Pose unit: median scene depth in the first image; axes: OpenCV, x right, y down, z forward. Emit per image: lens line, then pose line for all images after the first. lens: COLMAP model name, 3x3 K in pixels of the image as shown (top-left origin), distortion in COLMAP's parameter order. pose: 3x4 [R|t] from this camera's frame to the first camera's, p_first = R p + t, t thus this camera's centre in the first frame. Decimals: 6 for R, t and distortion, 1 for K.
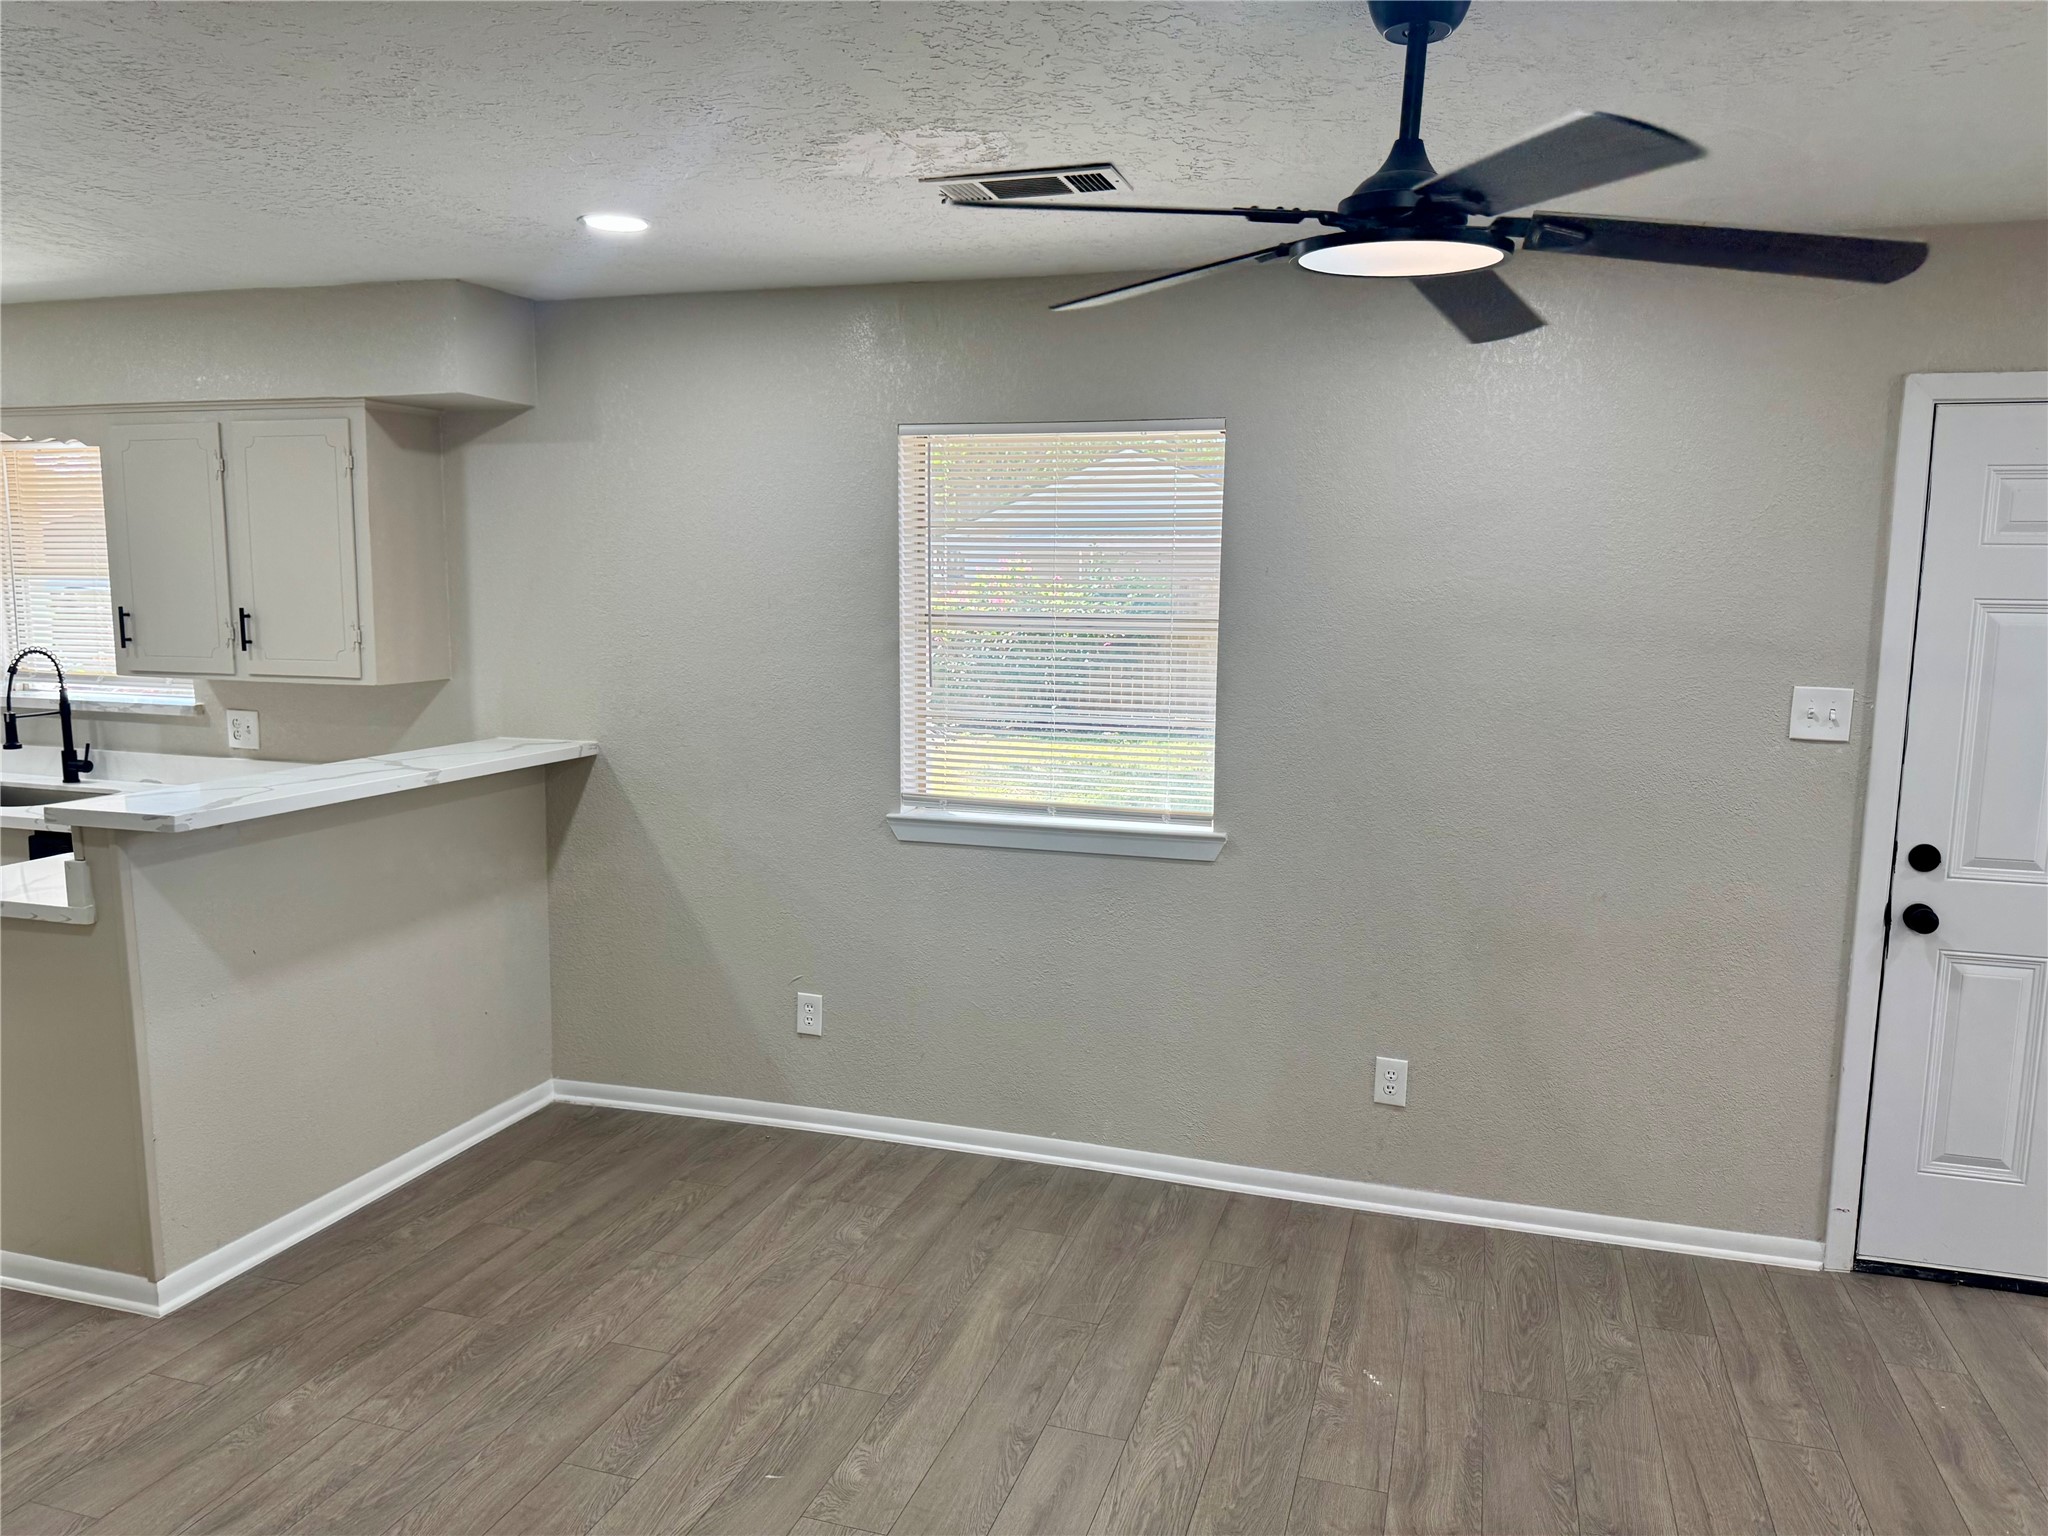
lens RADIAL K [[1433.2, 0, 1015.9], [0, 1433.2, 773.1], [0, 0, 1]] dist [0.075474, -0.107242]
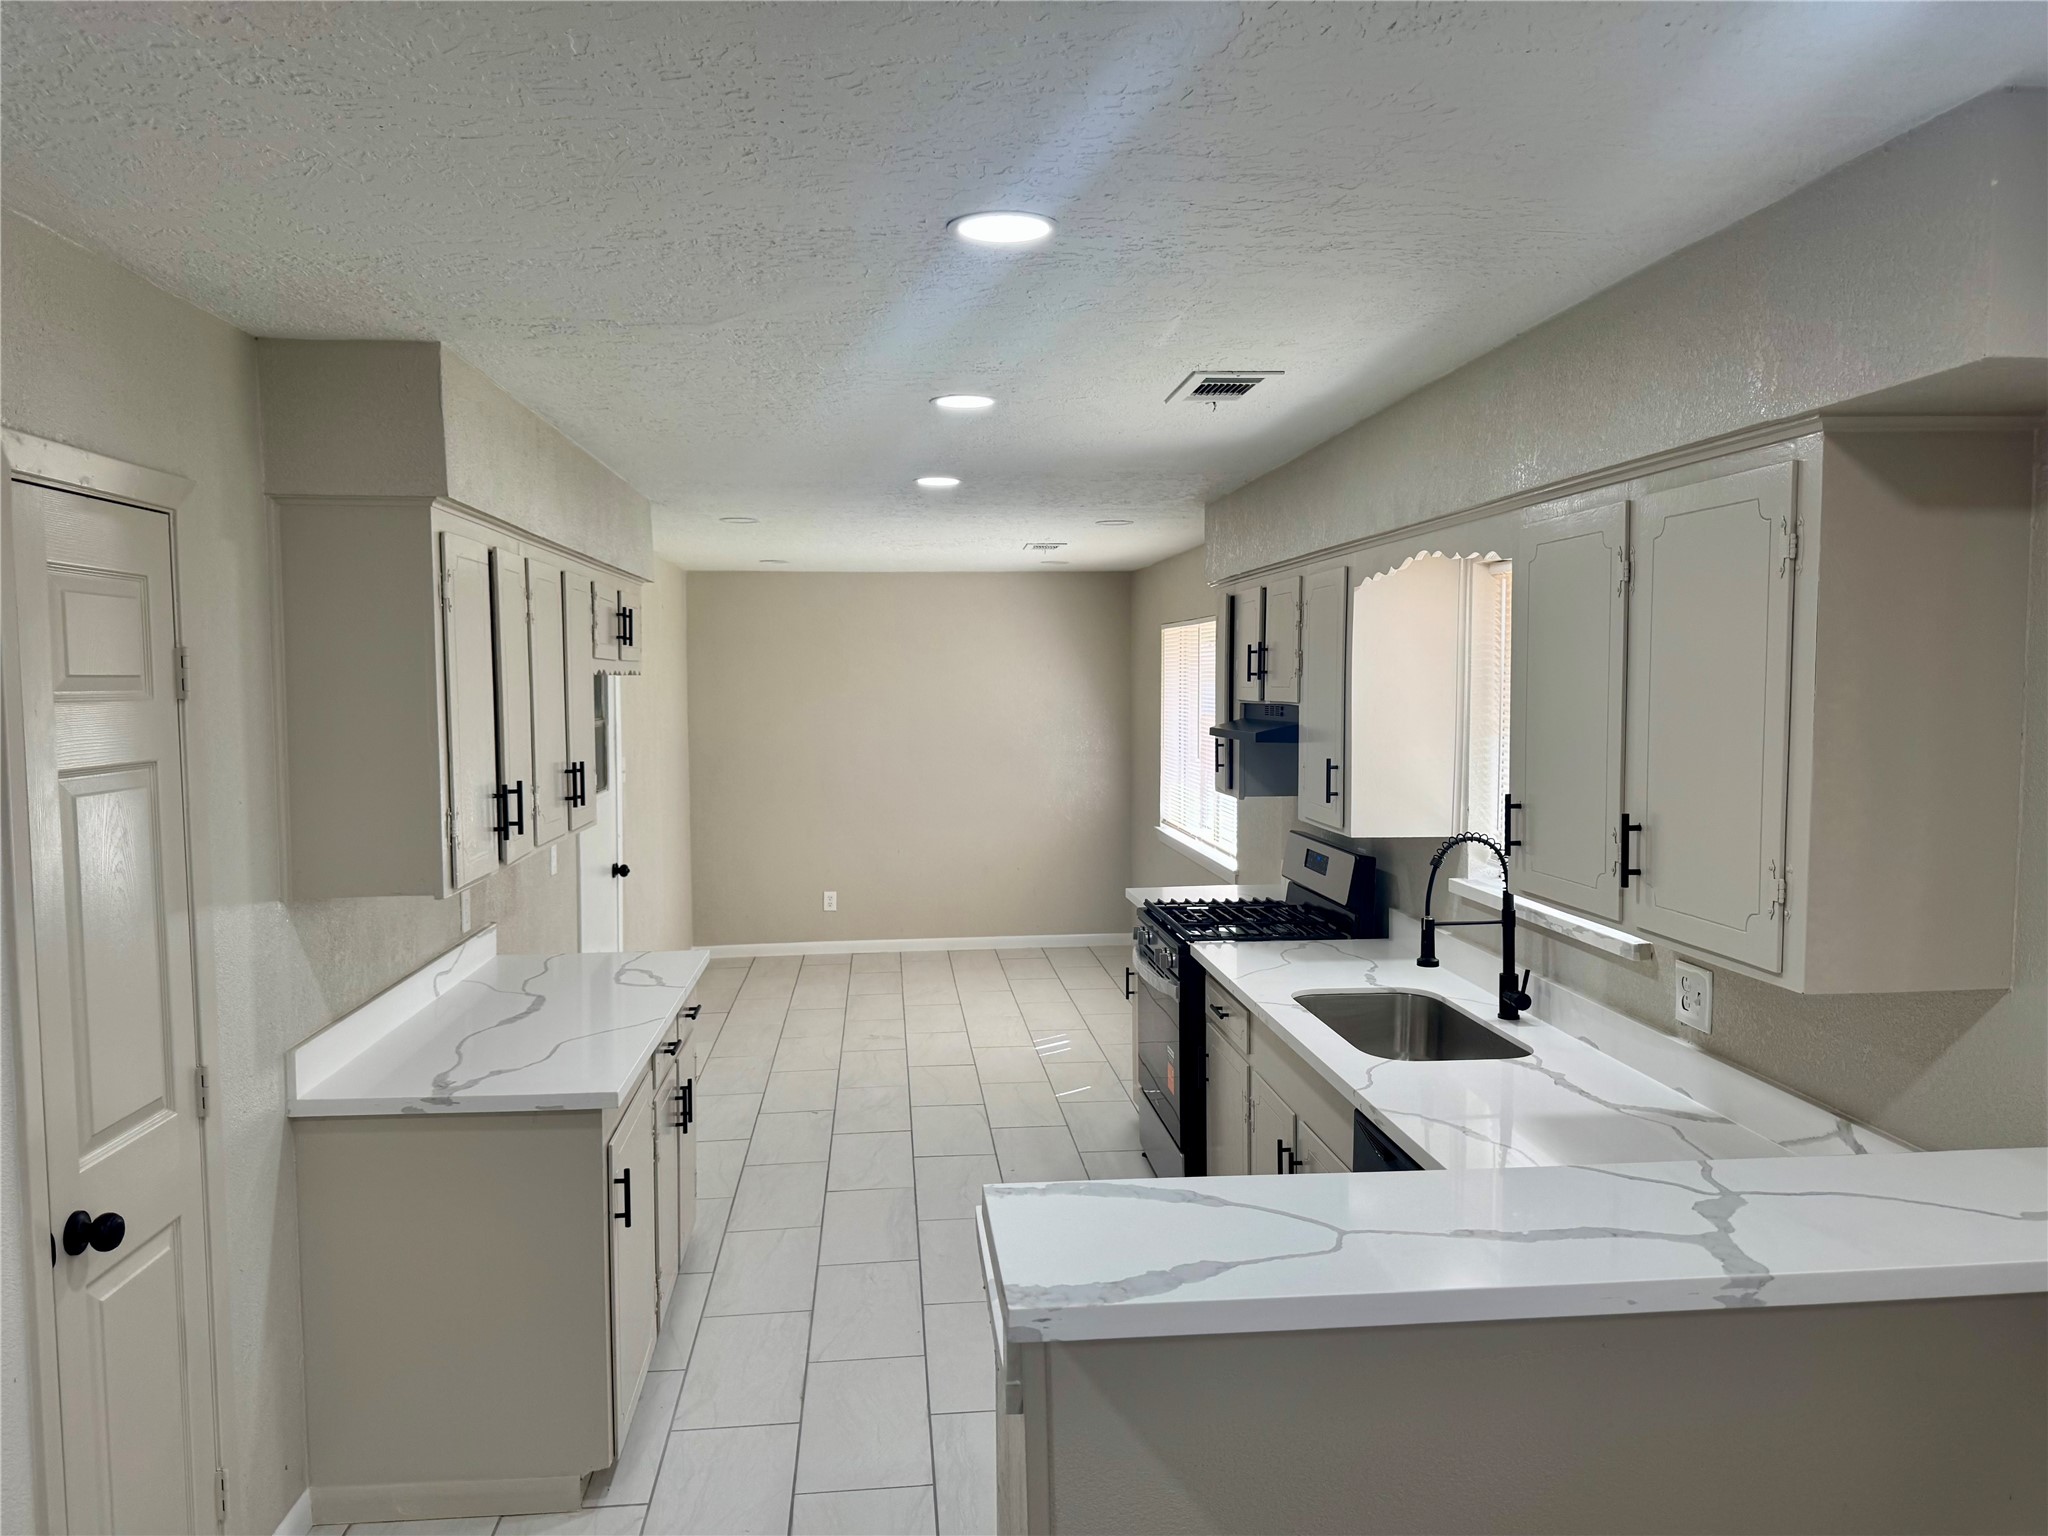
lens RADIAL K [[1433.2, 0, 1015.9], [0, 1433.2, 773.1], [0, 0, 1]] dist [0.075474, -0.107242]
pose [[0.383682, 0.049415, -0.922142, -0.093626], [-0.112243, 0.993659, 0.006546, -0.105625], [0.916618, 0.100992, 0.386796, 0.547061]]
